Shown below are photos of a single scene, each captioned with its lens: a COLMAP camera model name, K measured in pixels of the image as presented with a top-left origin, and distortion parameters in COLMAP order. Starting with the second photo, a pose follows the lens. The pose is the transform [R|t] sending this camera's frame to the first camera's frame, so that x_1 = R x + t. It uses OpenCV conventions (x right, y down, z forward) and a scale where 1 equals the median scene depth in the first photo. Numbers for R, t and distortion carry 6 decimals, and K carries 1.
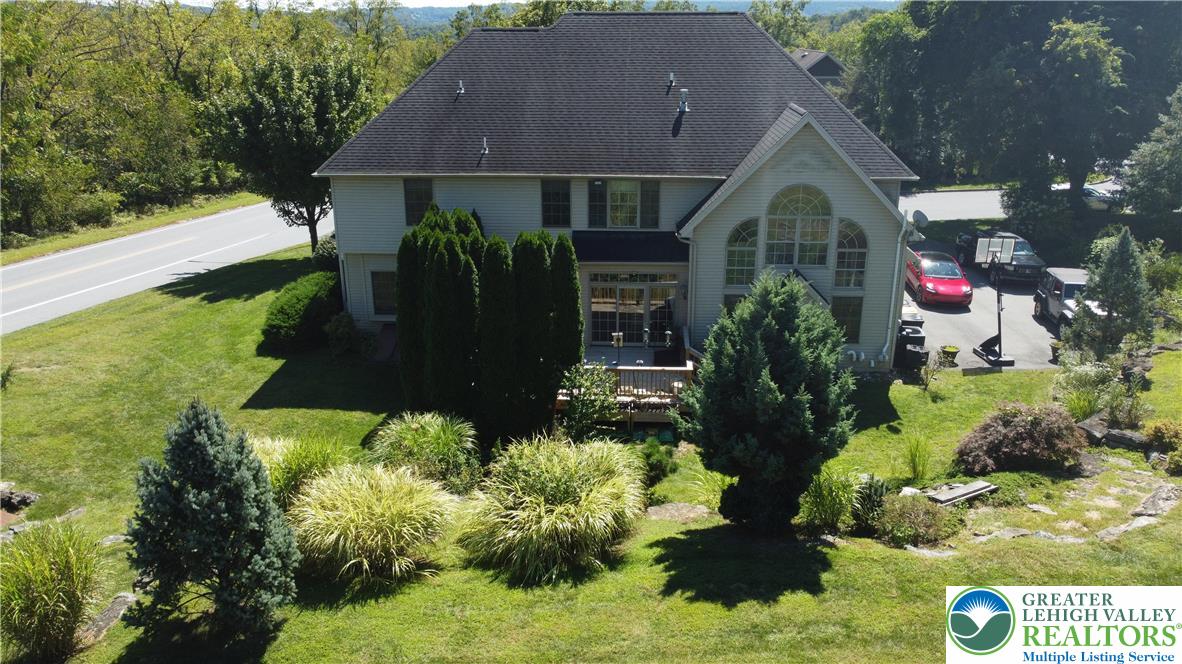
lens RADIAL K [[904.8, 0, 591.0], [0, 904.8, 332.0], [0, 0, 1]] dist [-0.001828, -0.000347]
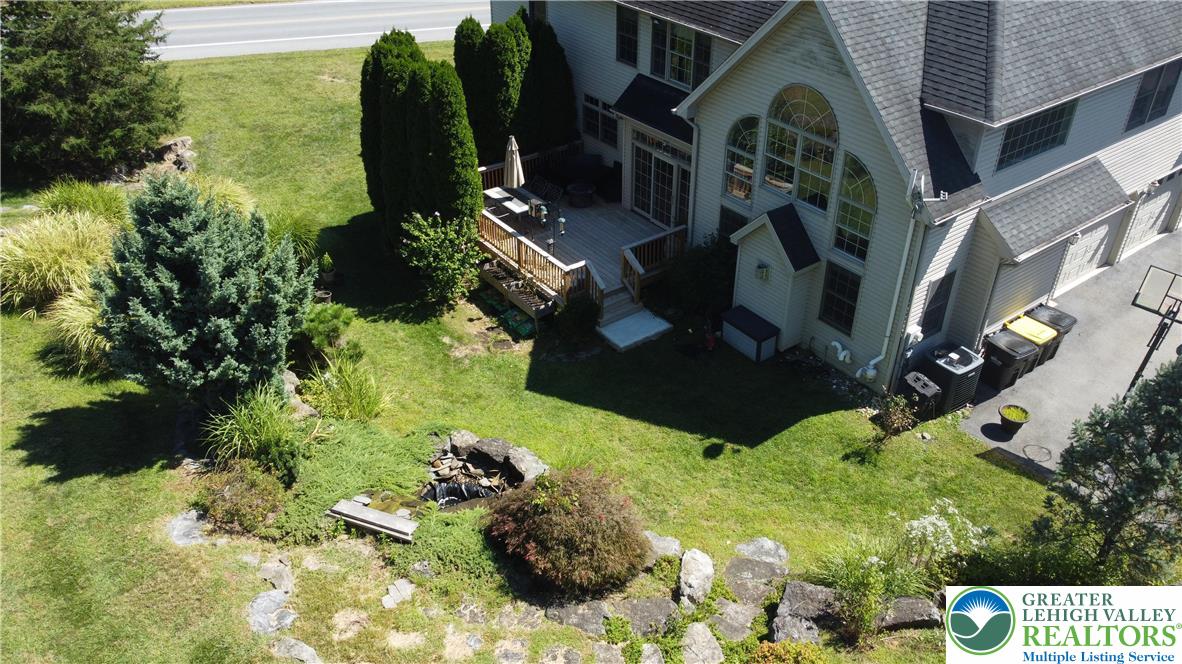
lens RADIAL K [[904.8, 0, 591.0], [0, 904.8, 332.0], [0, 0, 1]] dist [-0.001828, -0.000347]
pose [[0.631079, 0.426414, -0.648005, 0.632382], [-0.241828, 0.901877, 0.357962, -0.194926], [0.737061, -0.069196, 0.672275, 0.400865]]
